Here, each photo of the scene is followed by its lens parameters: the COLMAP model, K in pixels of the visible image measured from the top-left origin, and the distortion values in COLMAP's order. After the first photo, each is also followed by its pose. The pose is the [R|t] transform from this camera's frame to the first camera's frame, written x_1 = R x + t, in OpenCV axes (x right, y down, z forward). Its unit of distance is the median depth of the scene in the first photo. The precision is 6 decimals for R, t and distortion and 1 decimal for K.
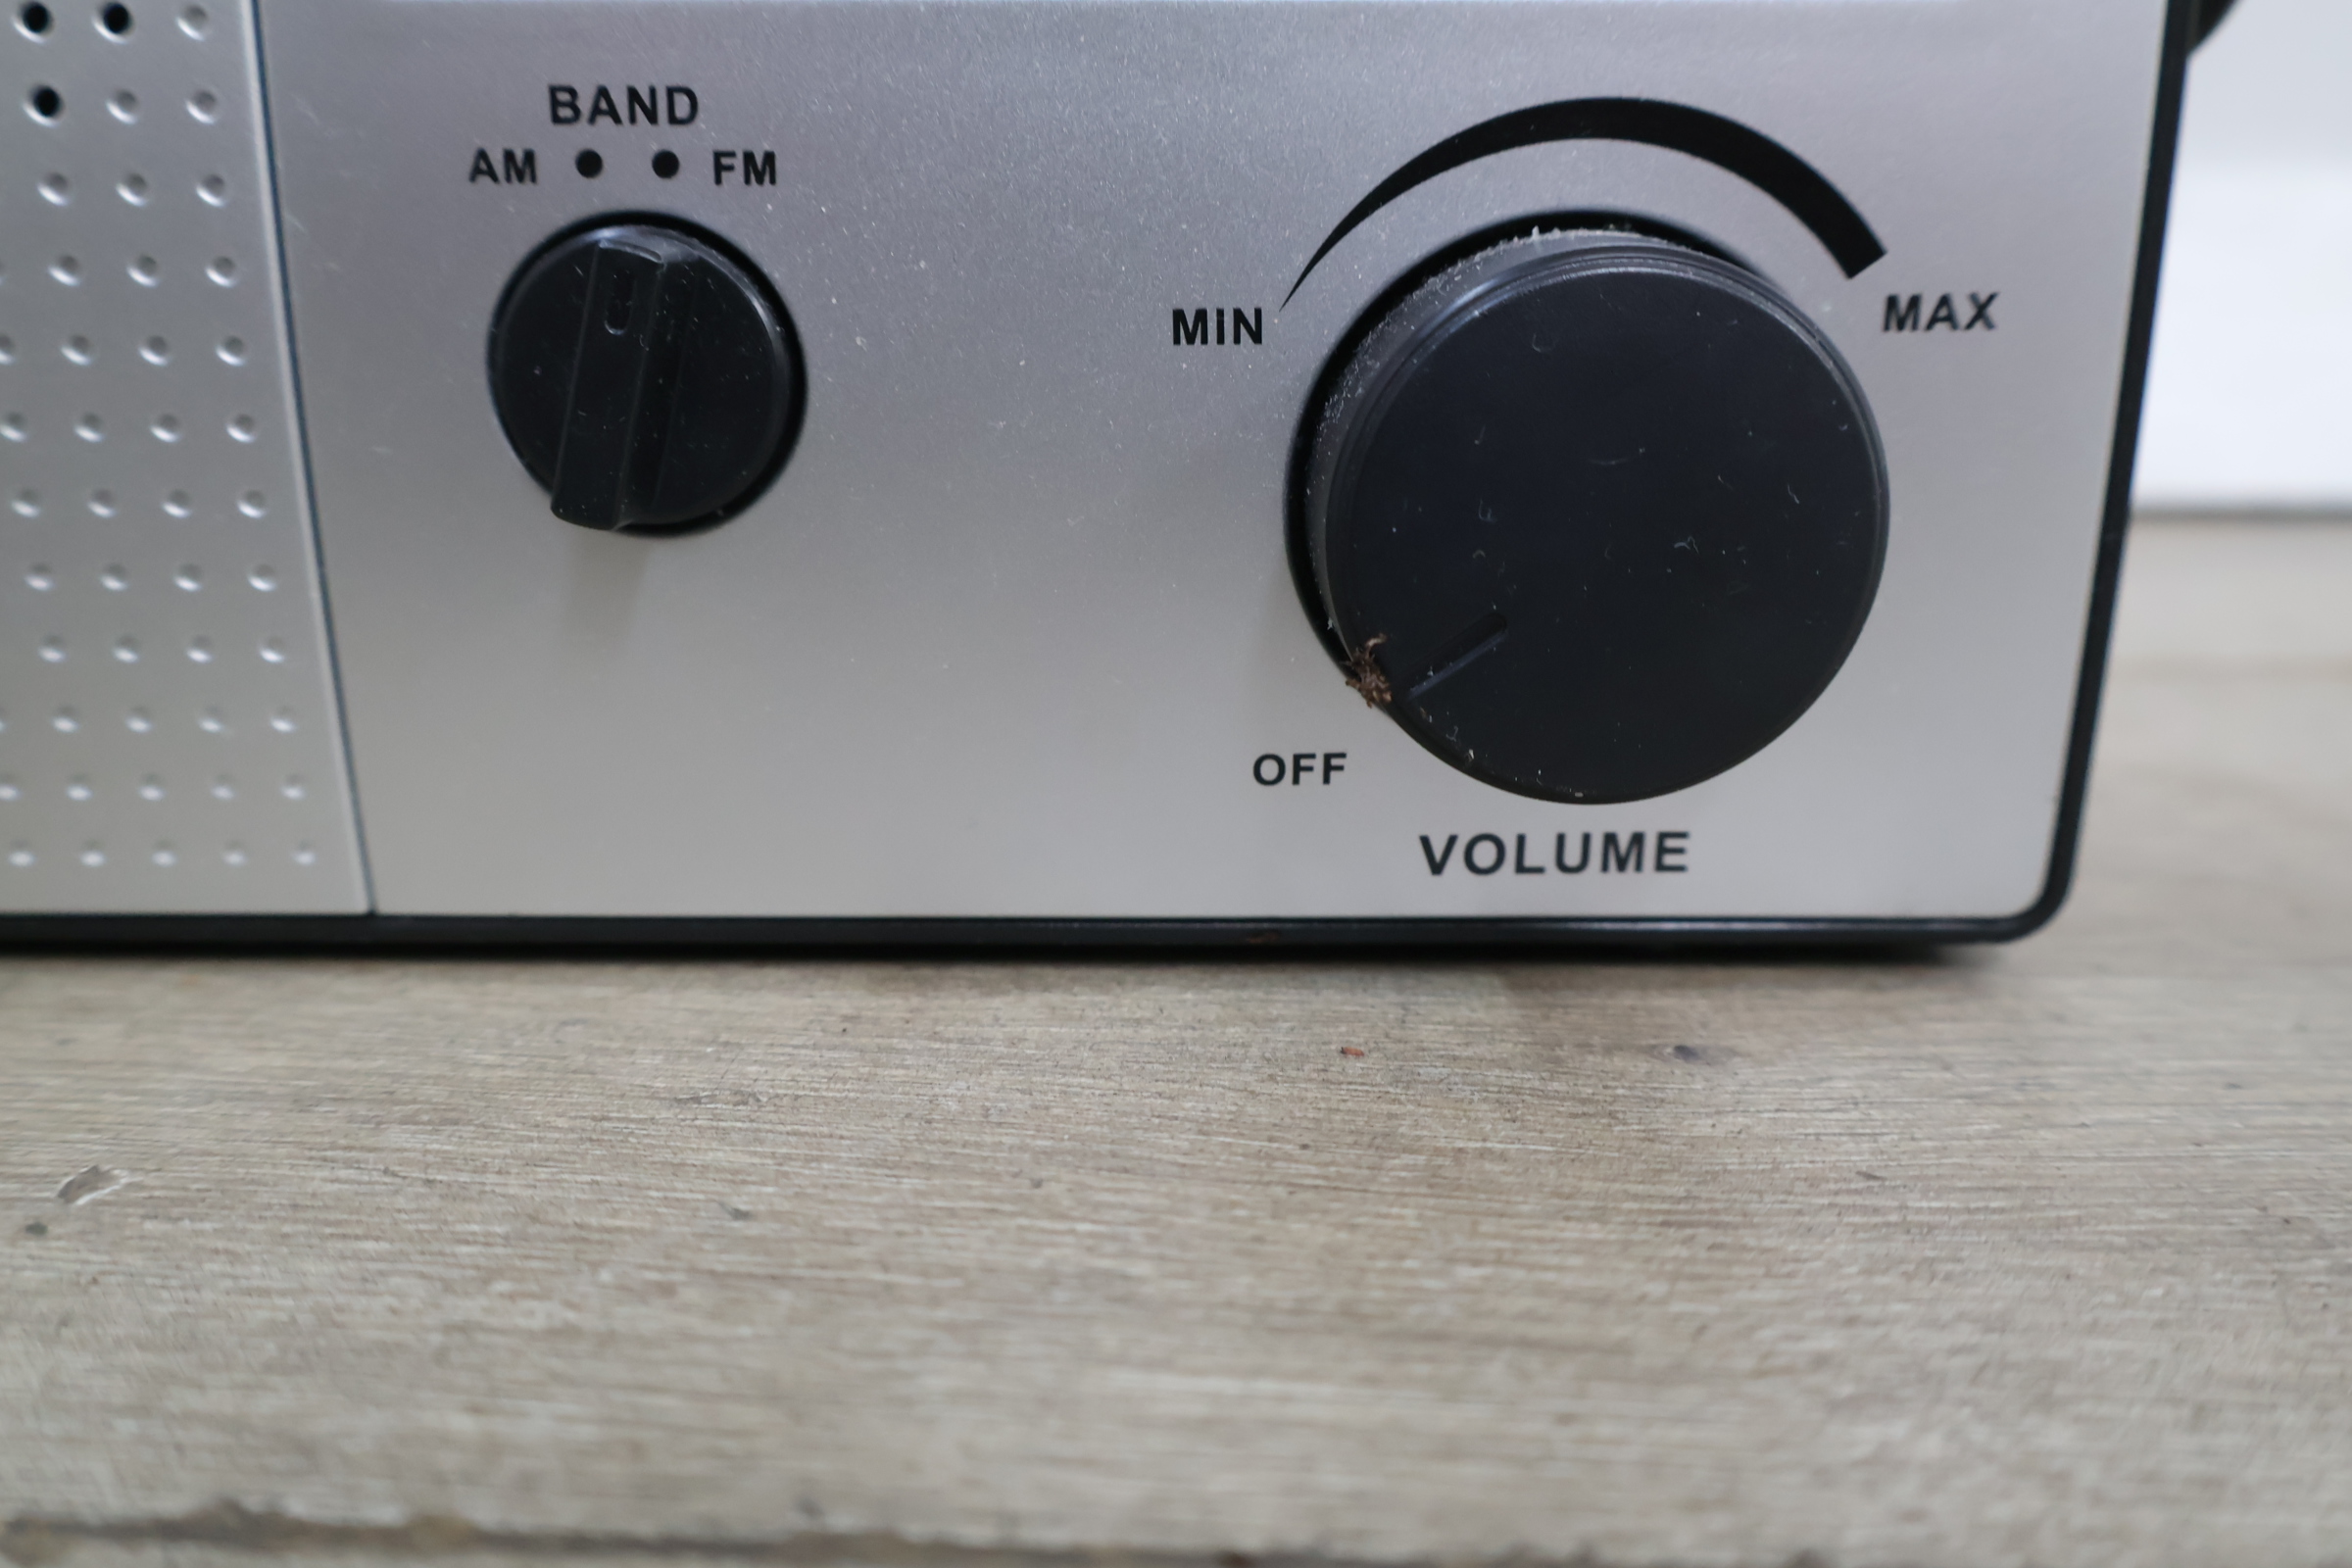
lens RADIAL K [[2109.4, 0, 1172.0], [0, 2109.4, 781.4], [0, 0, 1]] dist [0.017841, -0.002381]
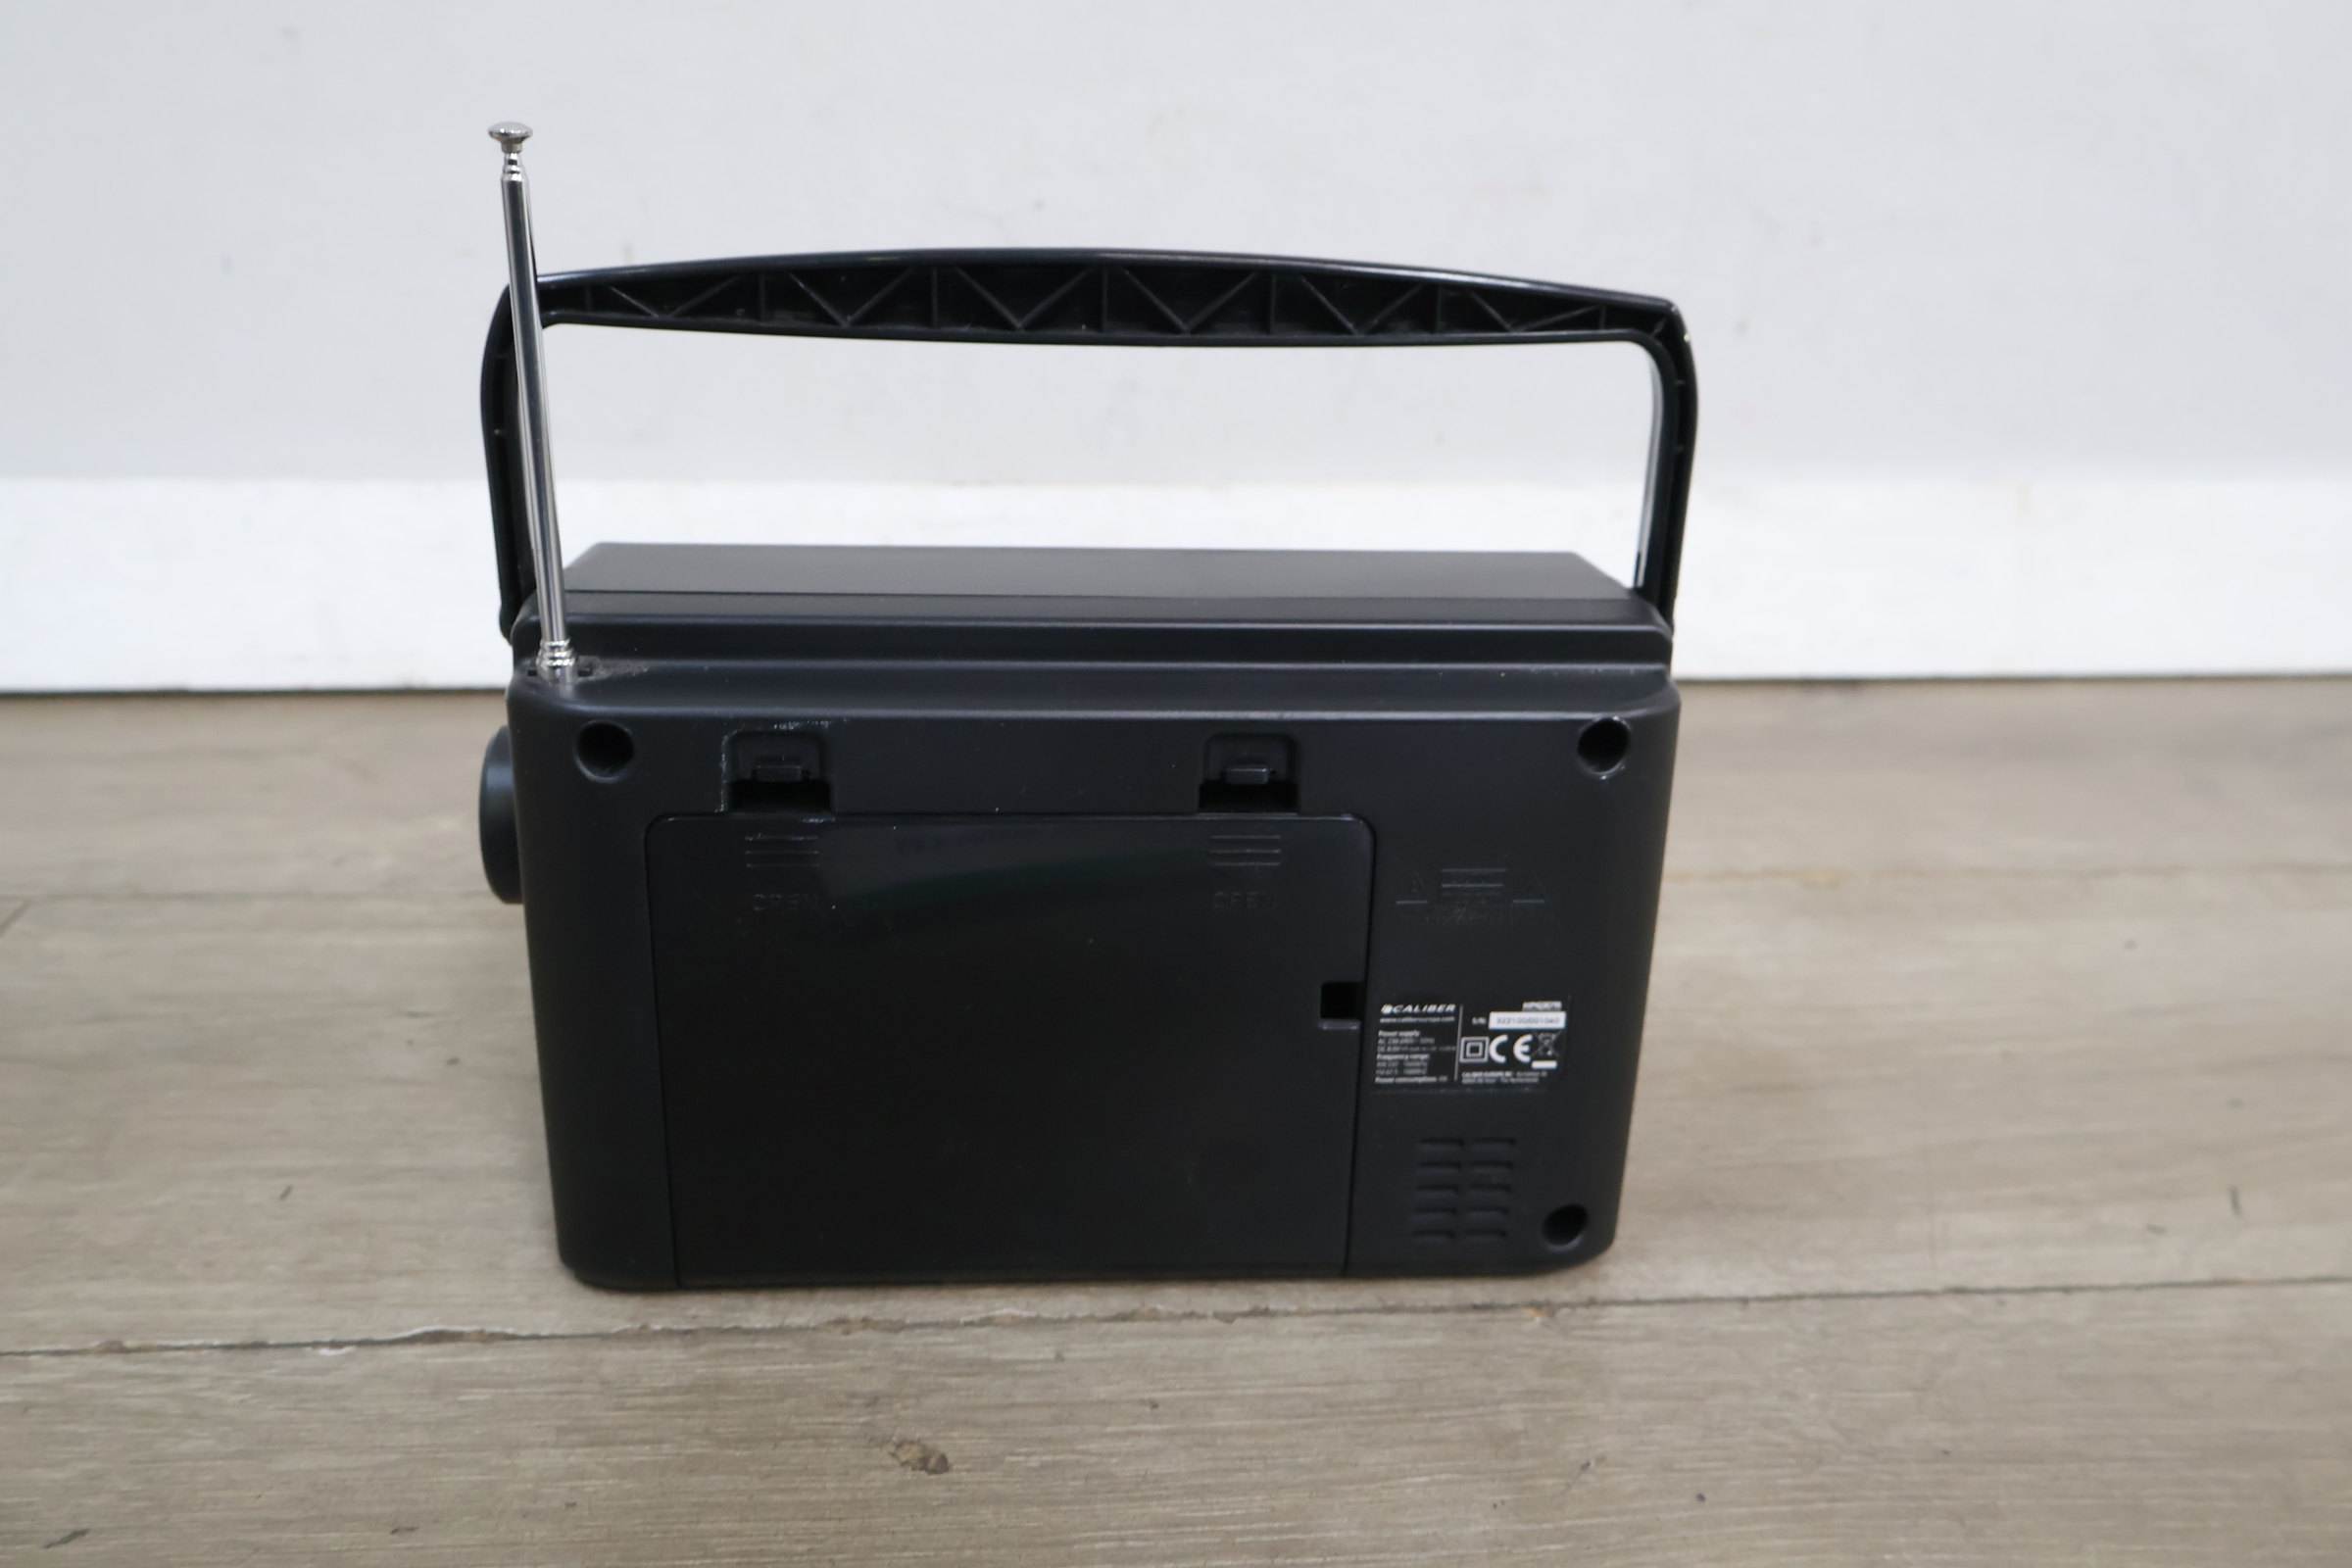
lens RADIAL K [[2105.4, 0, 1180.4], [0, 2105.4, 804.7], [0, 0, 1]] dist [0.022309, -0.008620]
pose [[0.990243, -0.029365, 0.136223, -0.783474], [0.008592, 0.988551, 0.150645, -0.925999], [-0.139087, -0.148005, 0.979158, -2.133907]]
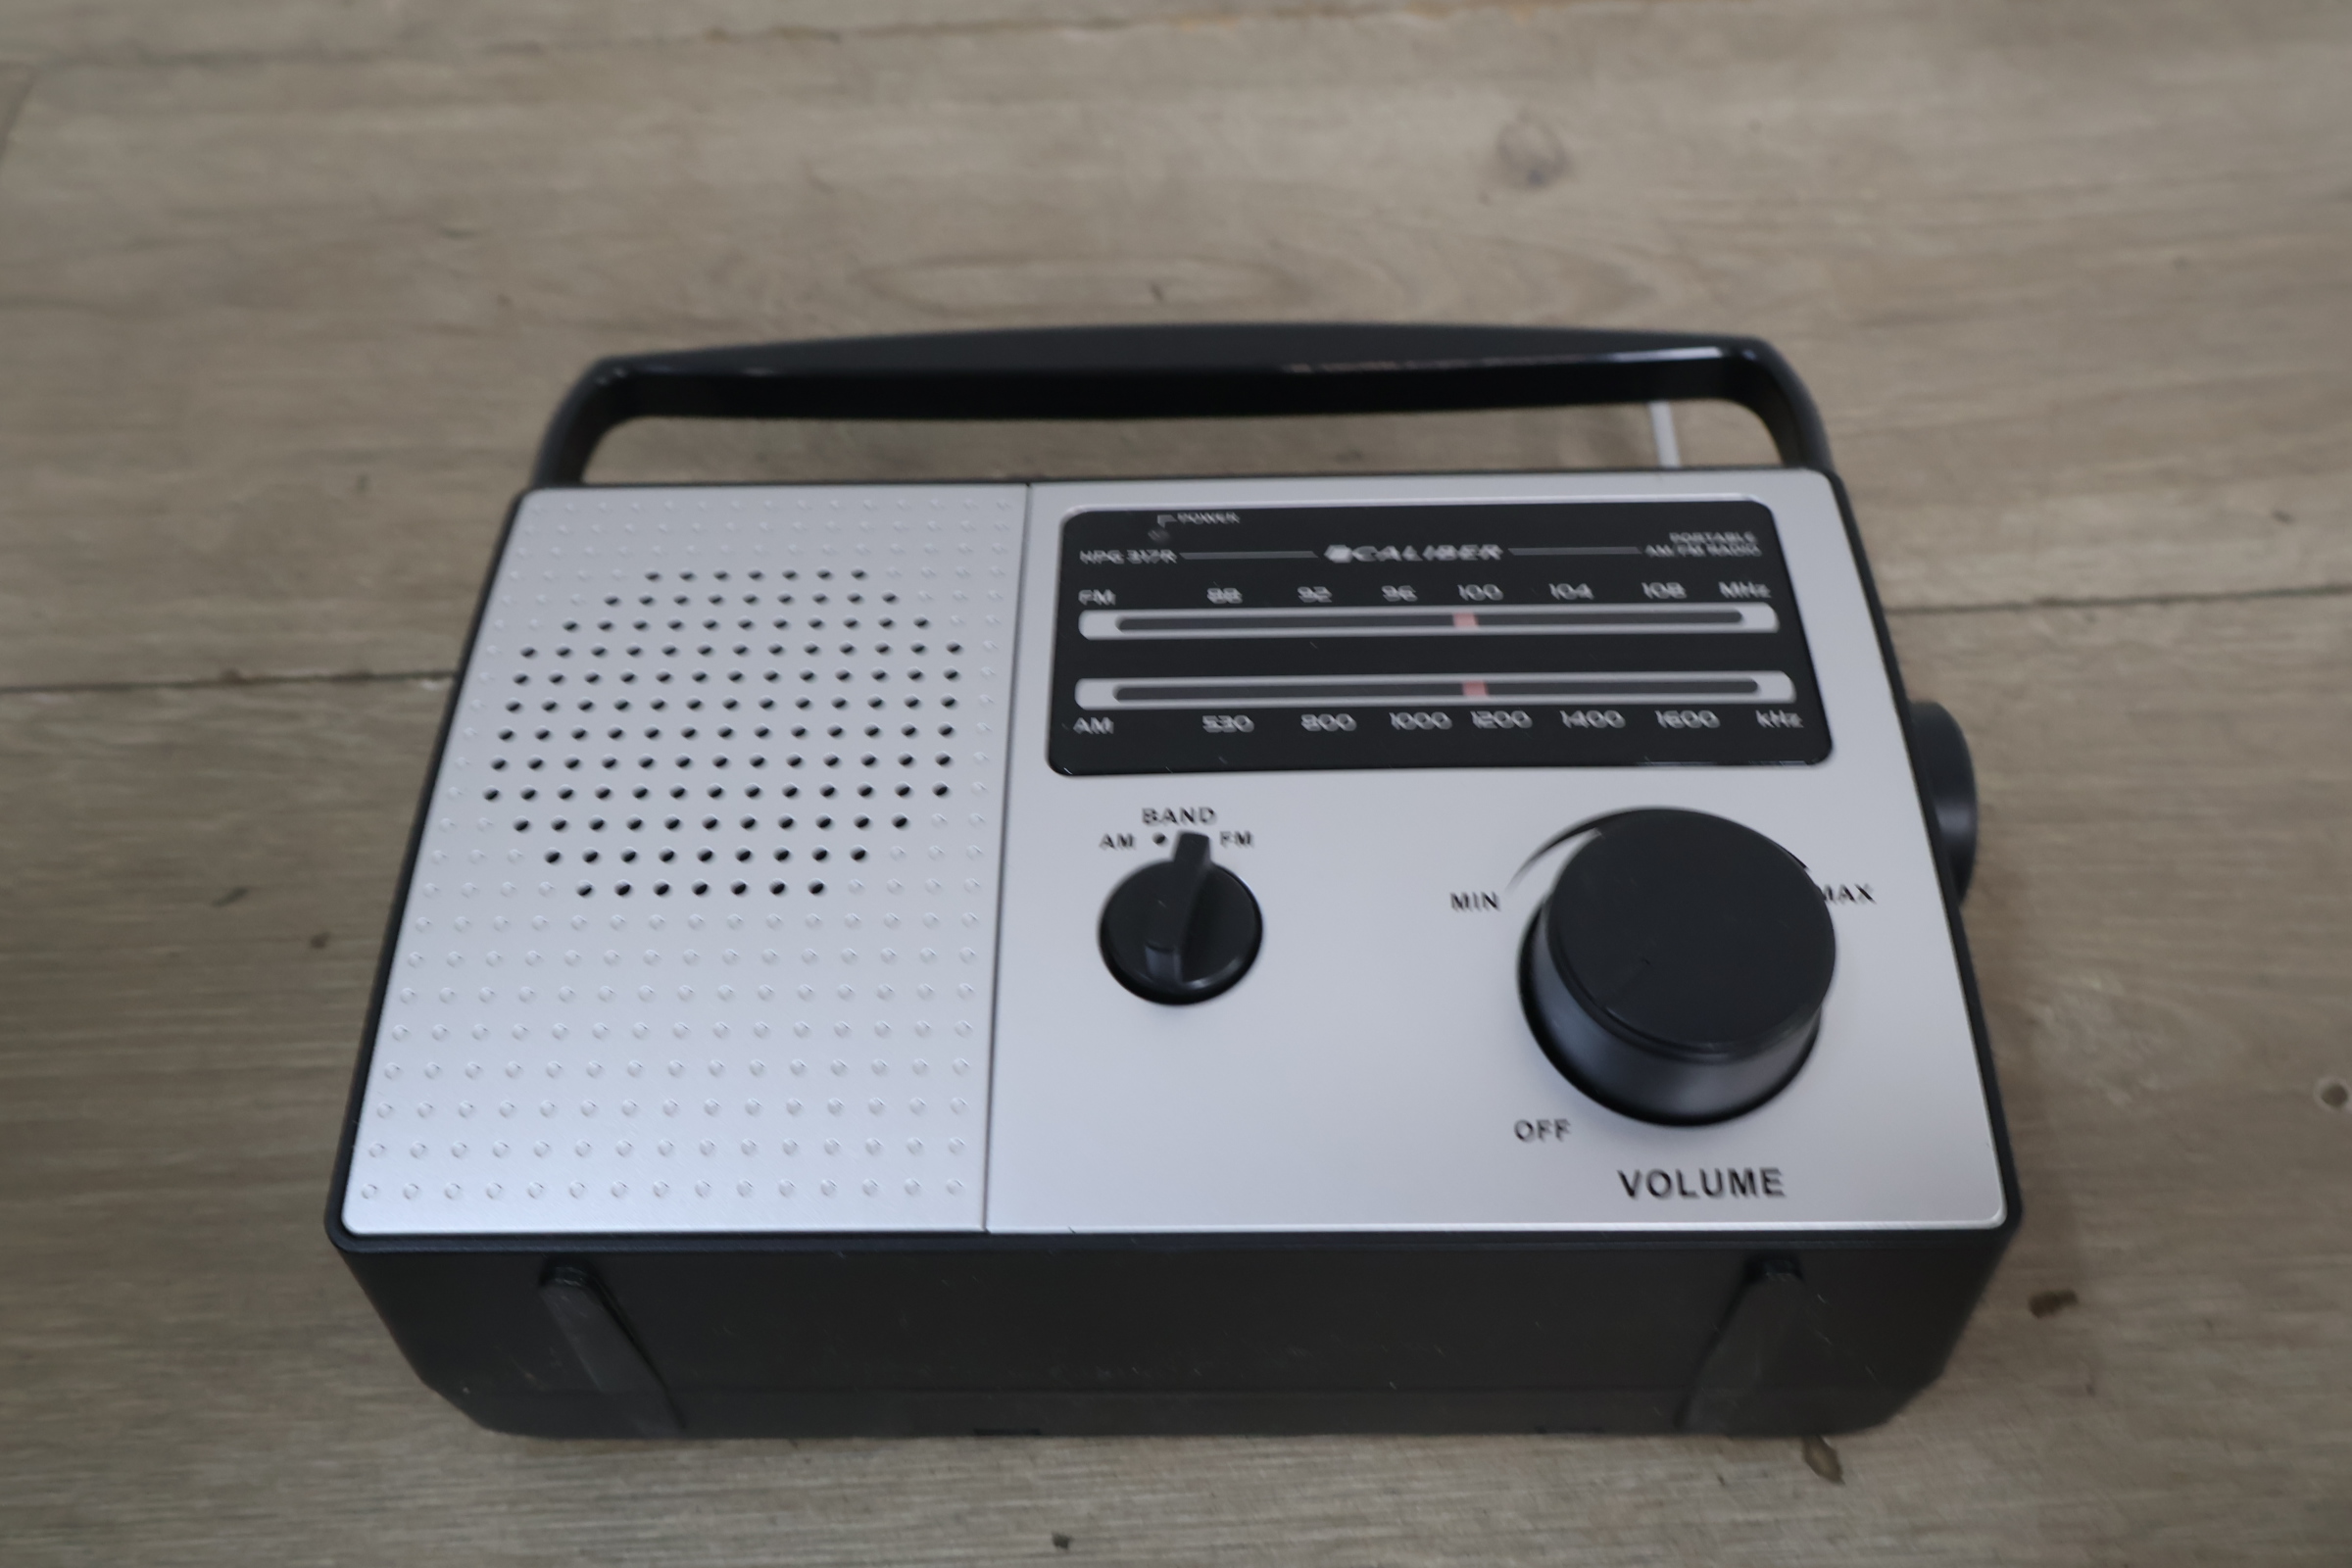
lens RADIAL K [[2094.2, 0, 1167.8], [0, 2094.2, 794.7], [0, 0, 1]] dist [0.014526, 0.006235]
pose [[0.999764, -0.008777, -0.019855, -0.228004], [-0.009192, 0.657434, -0.753456, 1.208782], [0.019666, 0.753461, 0.657198, -0.365342]]
